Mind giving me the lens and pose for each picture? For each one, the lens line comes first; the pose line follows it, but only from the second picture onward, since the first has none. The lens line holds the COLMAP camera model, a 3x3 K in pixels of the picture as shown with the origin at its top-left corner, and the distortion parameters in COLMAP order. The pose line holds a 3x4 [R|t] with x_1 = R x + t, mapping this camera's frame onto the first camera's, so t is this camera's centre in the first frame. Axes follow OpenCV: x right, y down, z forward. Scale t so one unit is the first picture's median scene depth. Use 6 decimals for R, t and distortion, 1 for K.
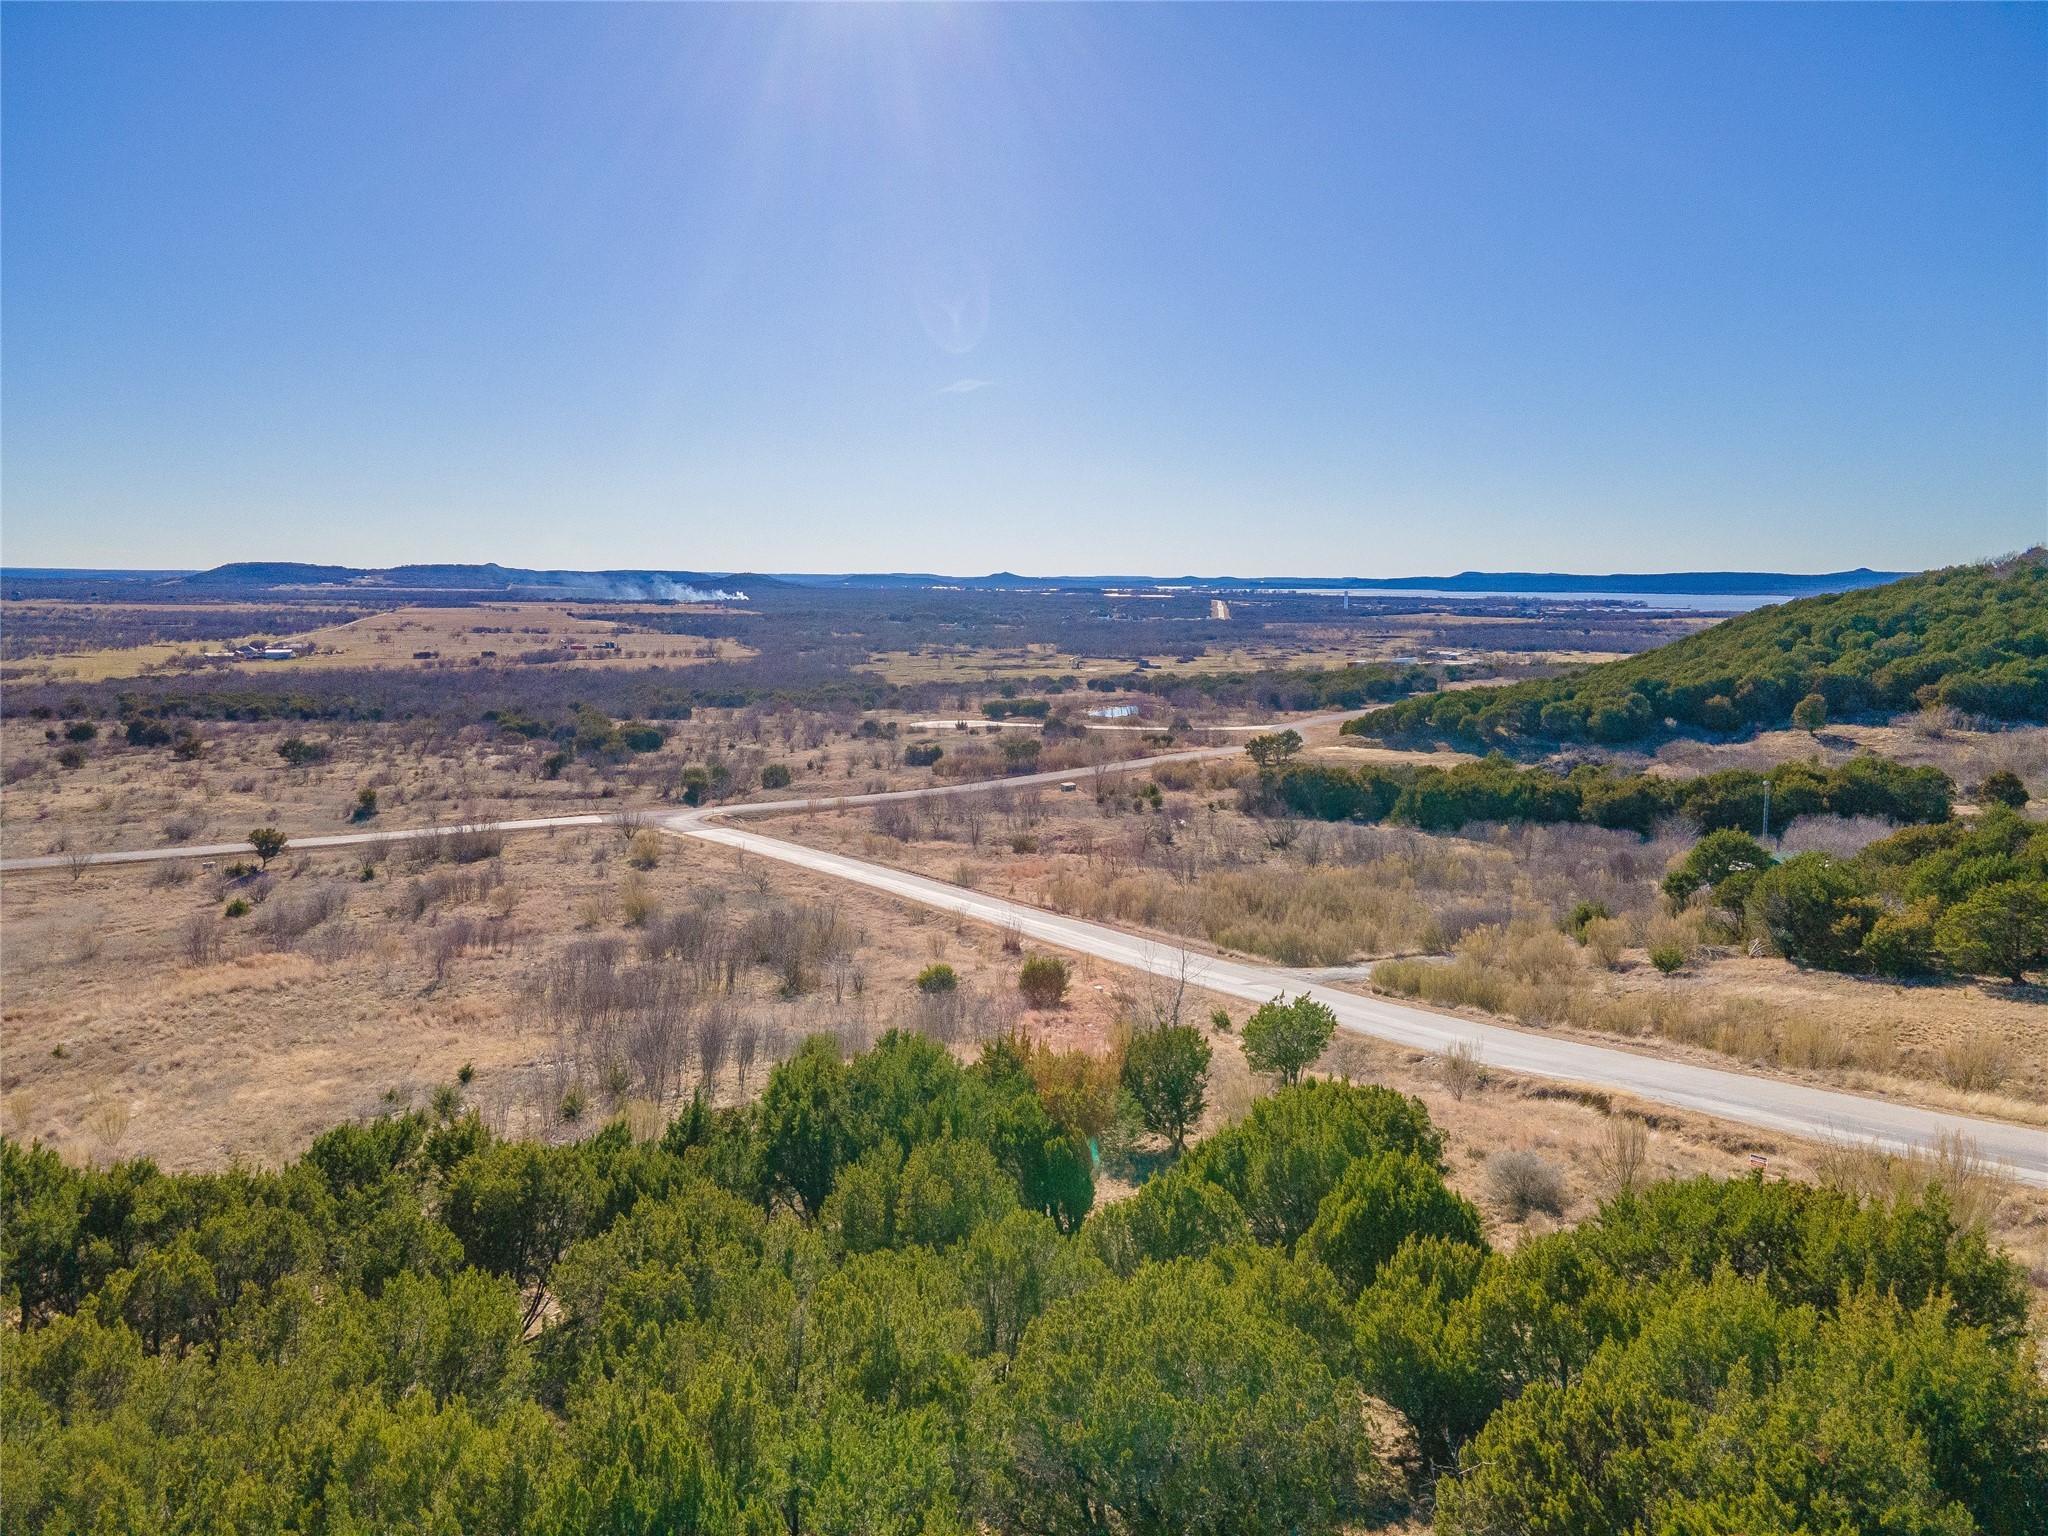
lens RADIAL K [[1493.0, 0, 1027.3], [0, 1493.0, 770.2], [0, 0, 1]] dist [0.022692, 0.046945]
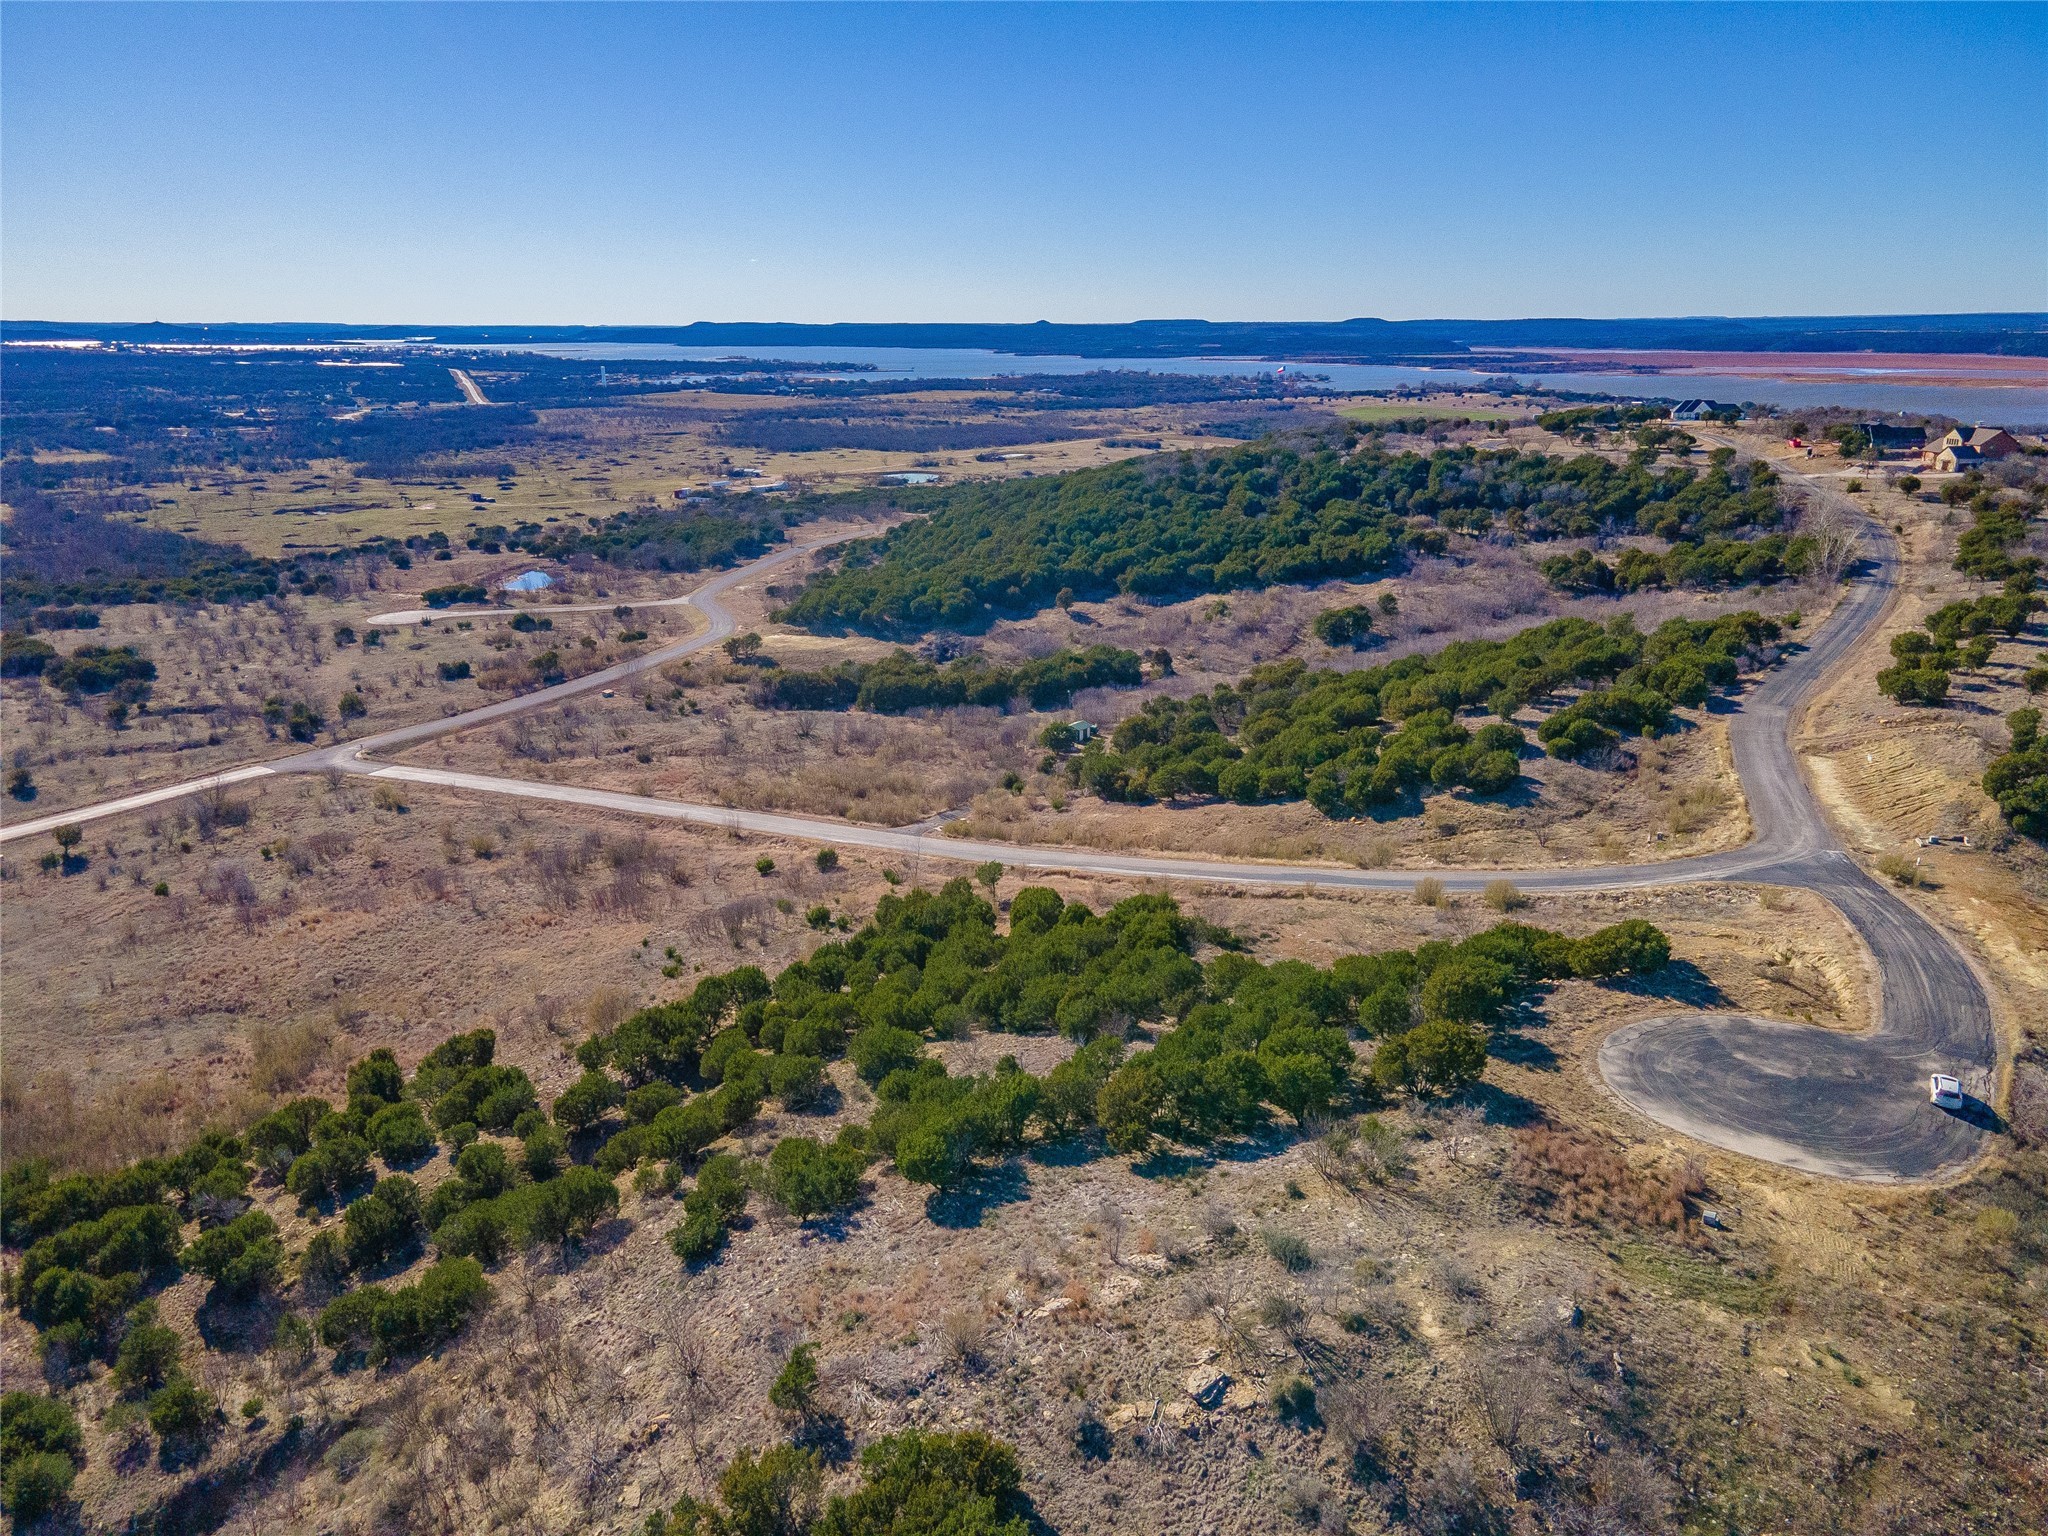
lens RADIAL K [[1493.0, 0, 1026.3], [0, 1493.0, 763.8], [0, 0, 1]] dist [0.022692, 0.046945]
pose [[0.881172, -0.147209, 0.449294, -0.305470], [0.074656, 0.981693, 0.175229, -0.160494], [-0.466864, -0.120864, 0.876031, -0.478335]]
